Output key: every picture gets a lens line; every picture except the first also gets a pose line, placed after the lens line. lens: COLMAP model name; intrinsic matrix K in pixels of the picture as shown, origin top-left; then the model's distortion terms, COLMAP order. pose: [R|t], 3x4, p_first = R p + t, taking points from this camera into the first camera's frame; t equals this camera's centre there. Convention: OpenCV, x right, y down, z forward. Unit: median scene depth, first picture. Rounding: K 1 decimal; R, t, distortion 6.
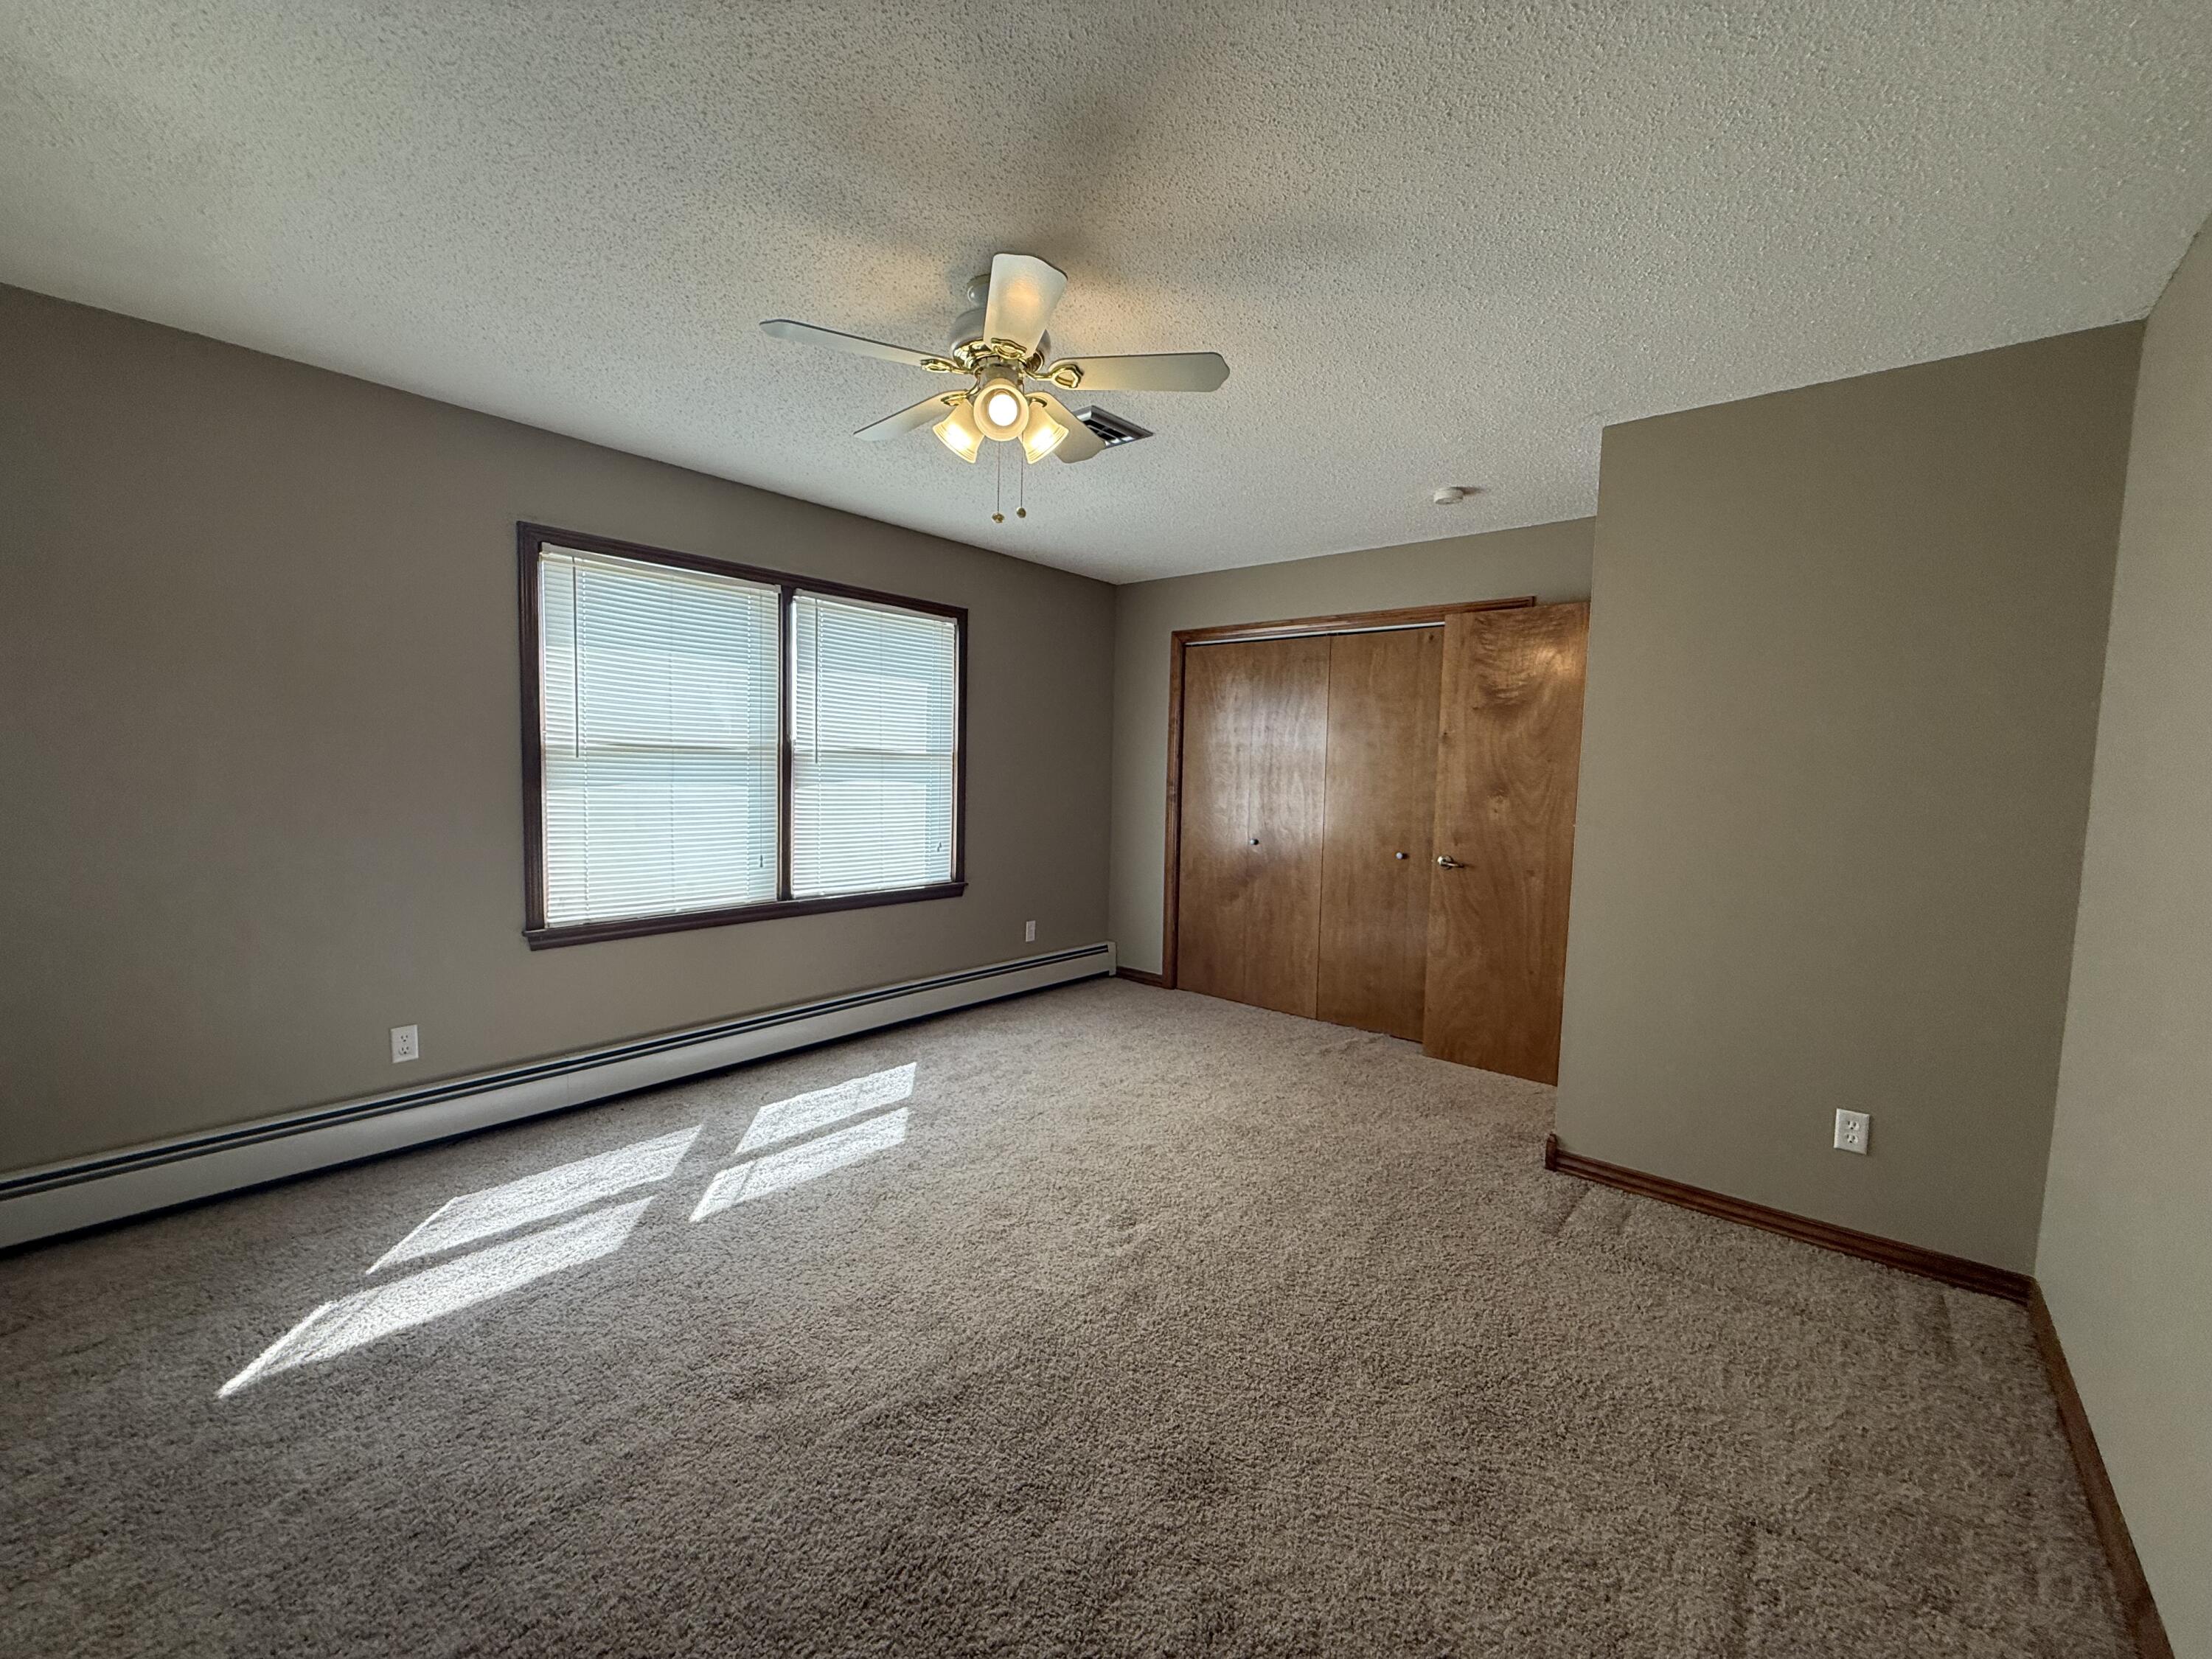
lens RADIAL K [[886.2, 0, 1105.9], [0, 886.2, 833.4], [0, 0, 1]] dist [0.002312, -0.000274]
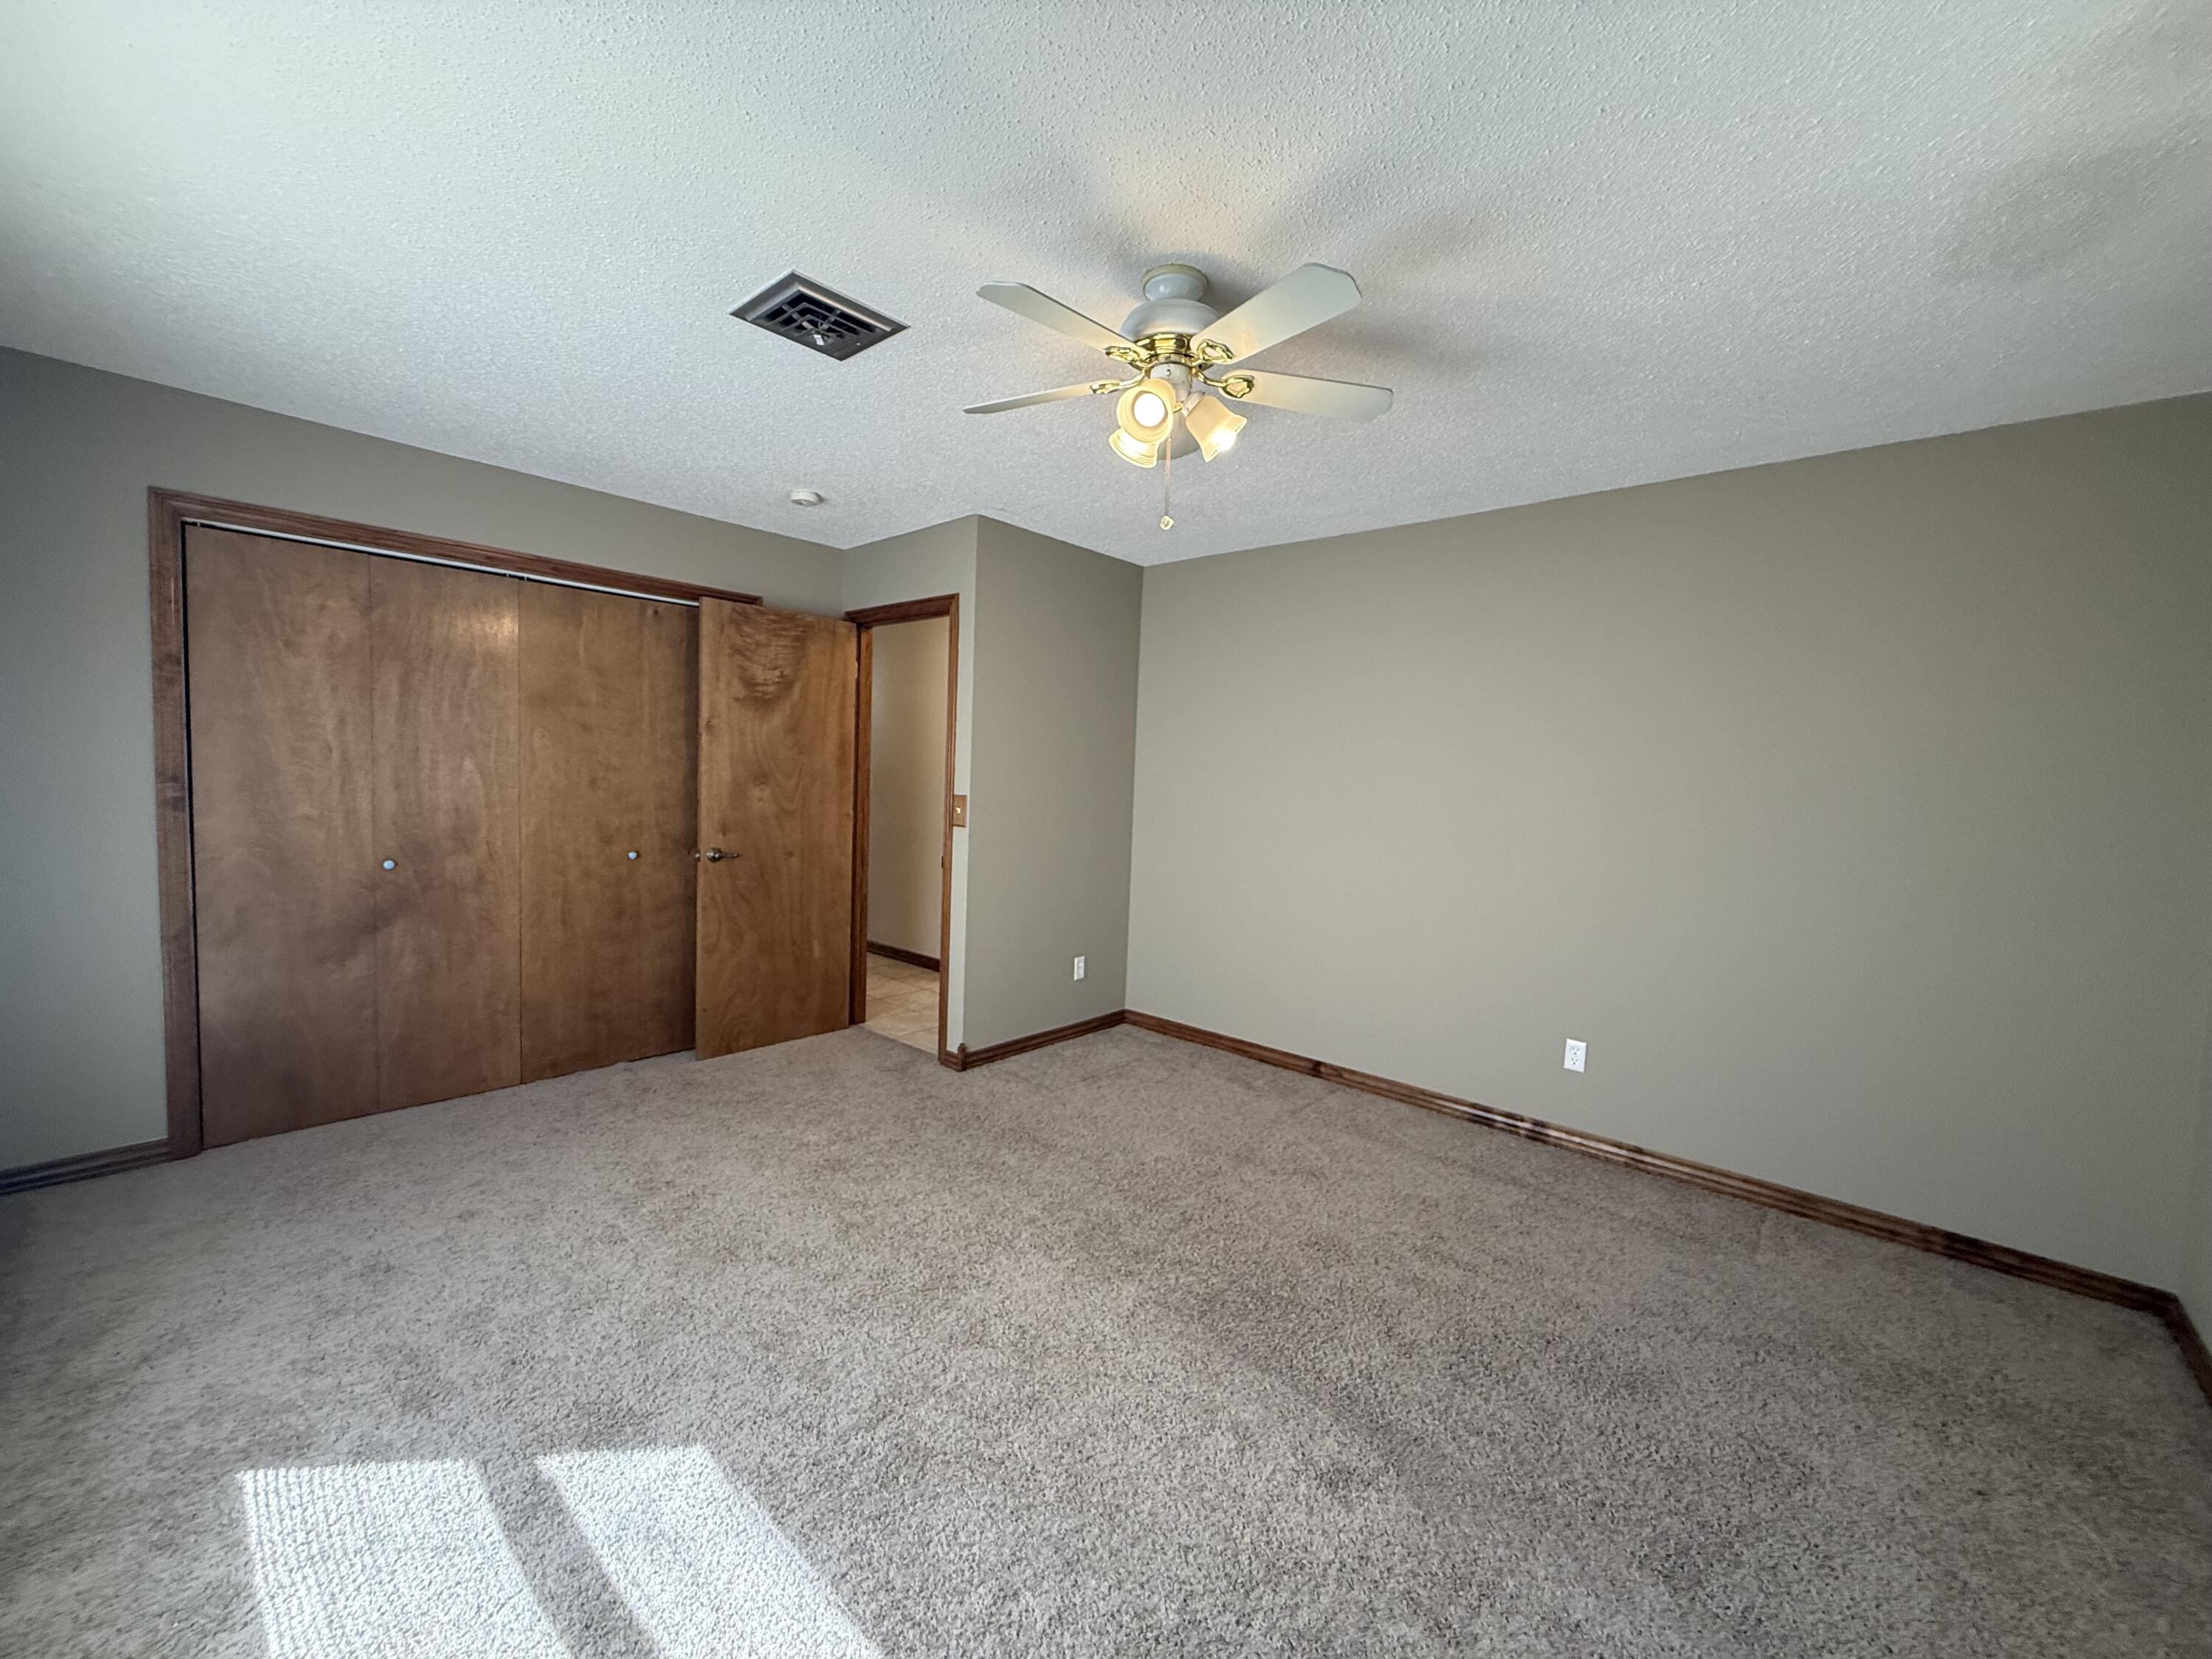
lens RADIAL K [[886.2, 0, 1102.2], [0, 886.2, 829.8], [0, 0, 1]] dist [0.002312, -0.000274]
pose [[0.023998, -0.084696, 0.996118, -0.586547], [0.043433, 0.995552, 0.083601, -0.058857], [-0.998768, 0.041258, 0.027570, 0.563226]]
